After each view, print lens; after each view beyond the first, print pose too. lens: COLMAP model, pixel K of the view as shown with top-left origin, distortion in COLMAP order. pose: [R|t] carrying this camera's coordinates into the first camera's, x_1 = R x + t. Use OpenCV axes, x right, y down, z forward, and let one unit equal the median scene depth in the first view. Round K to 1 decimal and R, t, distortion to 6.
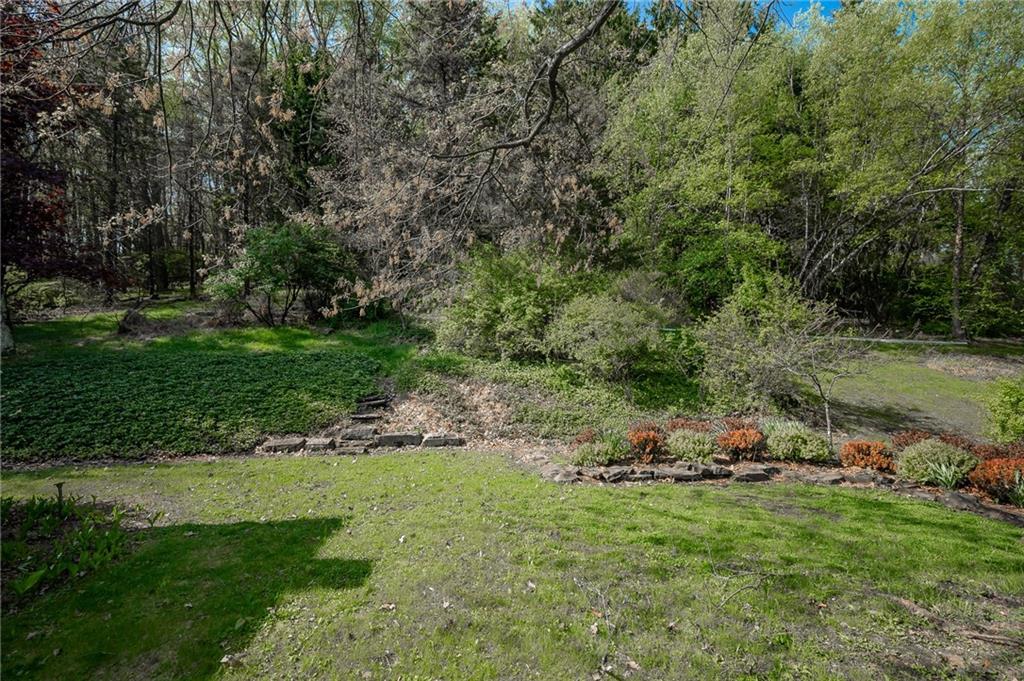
lens RADIAL K [[440.3, 0, 513.9], [0, 440.3, 348.3], [0, 0, 1]] dist [-0.001021, -0.000412]
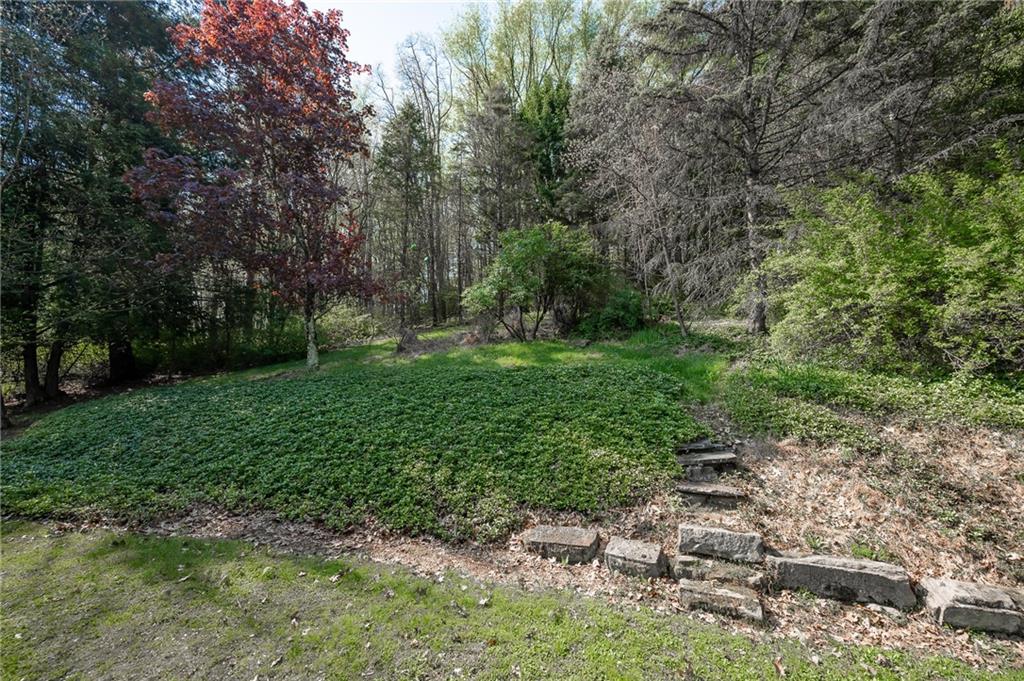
lens RADIAL K [[420.5, 0, 508.7], [0, 420.5, 351.5], [0, 0, 1]] dist [-0.001789, -0.000114]
pose [[0.862910, -0.026765, -0.504649, -0.245458], [0.003430, 0.998884, -0.047113, 0.021209], [0.505346, 0.038923, 0.862038, 0.416313]]
